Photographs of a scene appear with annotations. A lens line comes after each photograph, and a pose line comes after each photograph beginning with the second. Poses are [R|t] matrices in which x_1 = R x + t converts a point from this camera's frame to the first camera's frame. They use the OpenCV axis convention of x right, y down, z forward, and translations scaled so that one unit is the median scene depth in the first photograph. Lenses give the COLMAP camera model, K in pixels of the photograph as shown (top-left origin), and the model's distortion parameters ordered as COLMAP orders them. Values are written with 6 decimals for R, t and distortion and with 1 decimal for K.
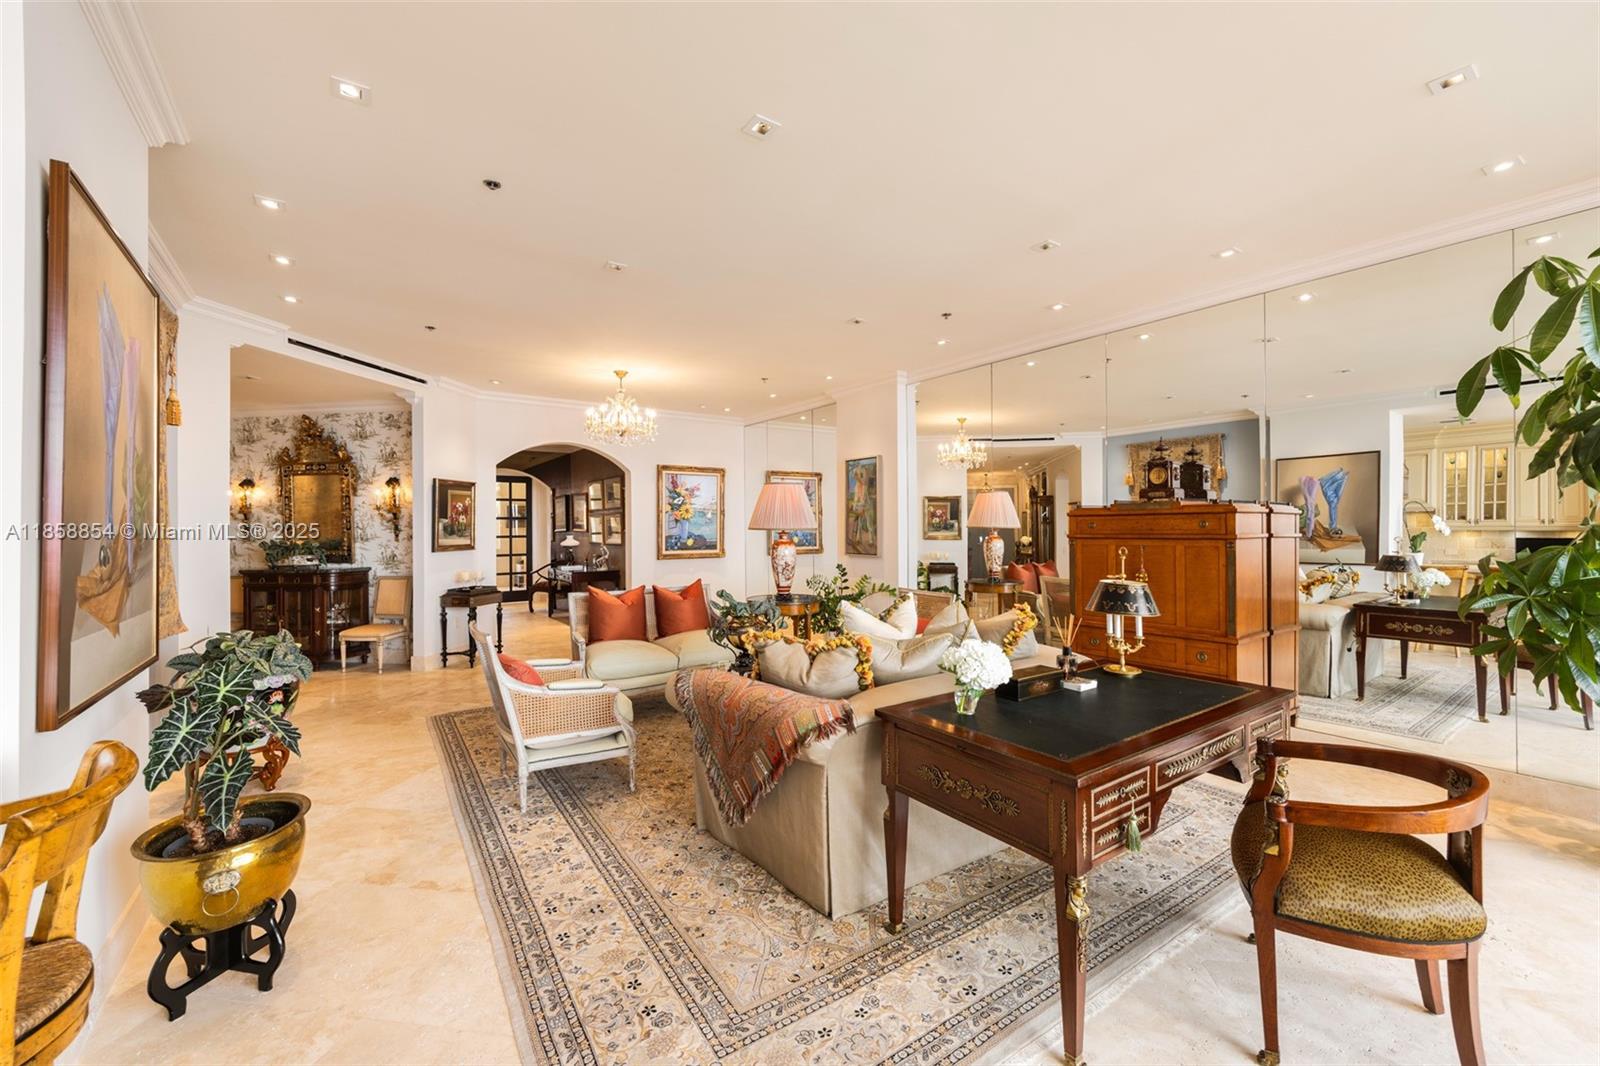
lens RADIAL K [[611.6, 0, 800.0], [0, 611.6, 533.0], [0, 0, 1]] dist [-0.000732, -0.000057]
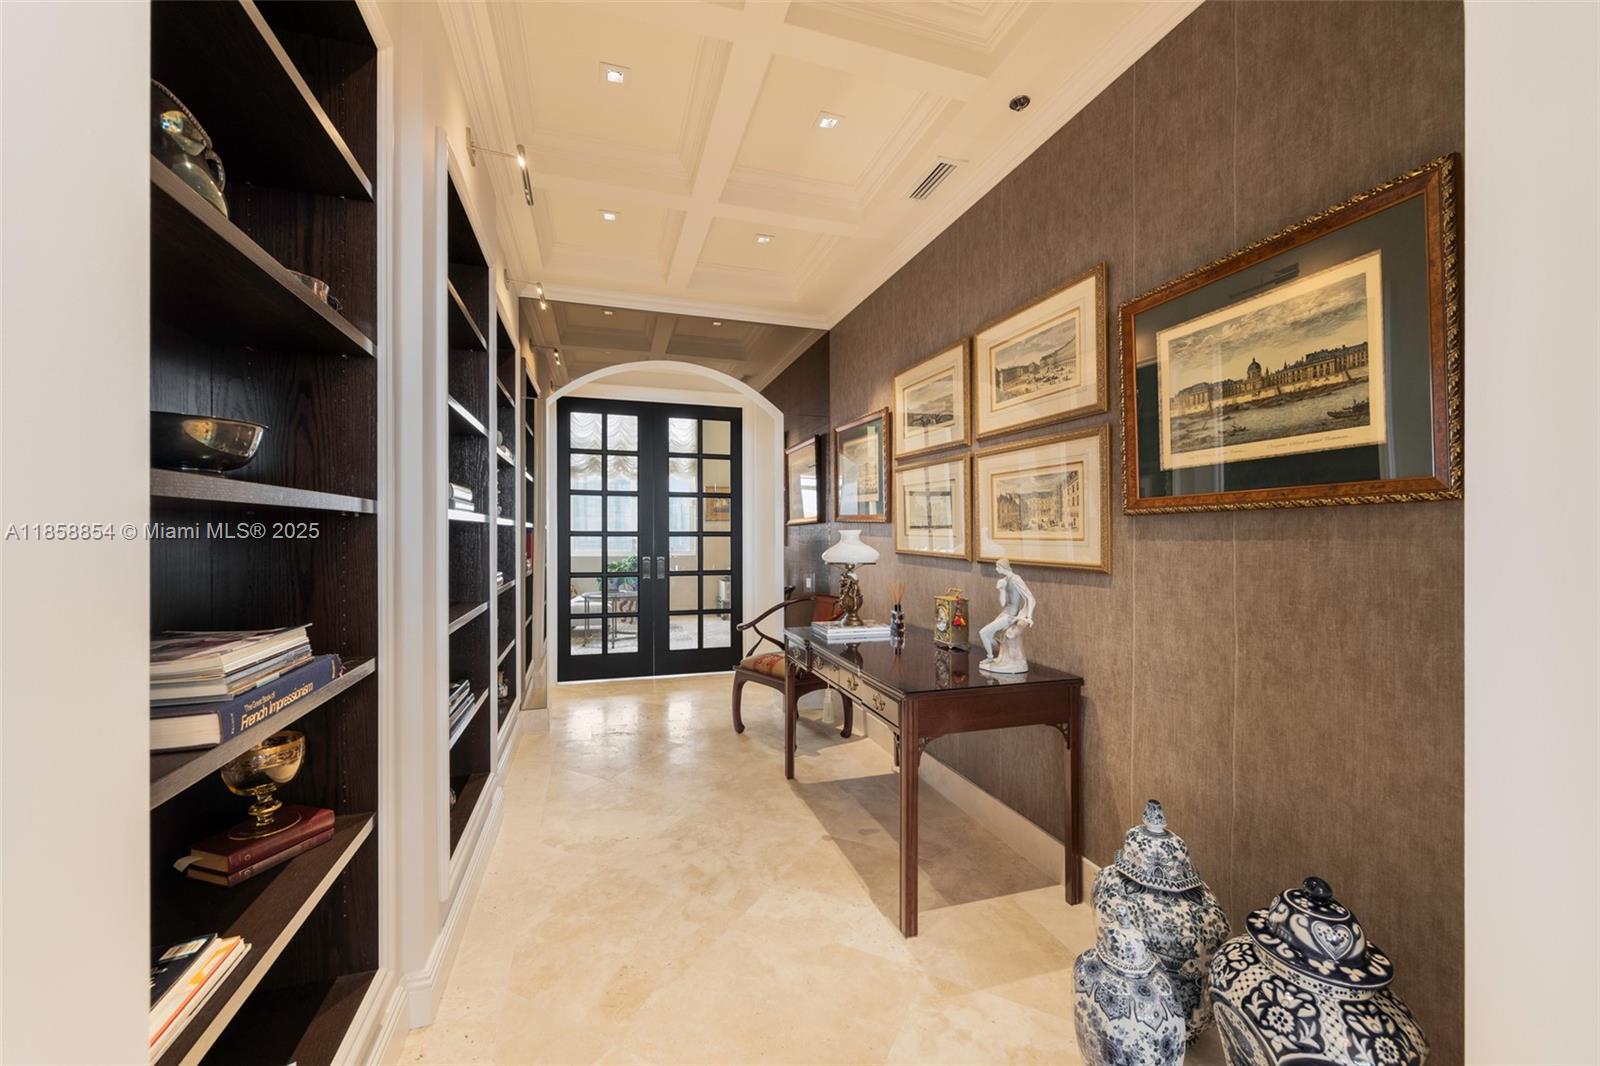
lens RADIAL K [[611.6, 0, 800.0], [0, 611.6, 533.0], [0, 0, 1]] dist [-0.000732, -0.000057]
pose [[0.950152, 0.003031, -0.311772, -0.281922], [-0.003174, 0.999995, 0.000050, 0.005289], [0.311770, 0.000942, 0.950157, 0.642496]]
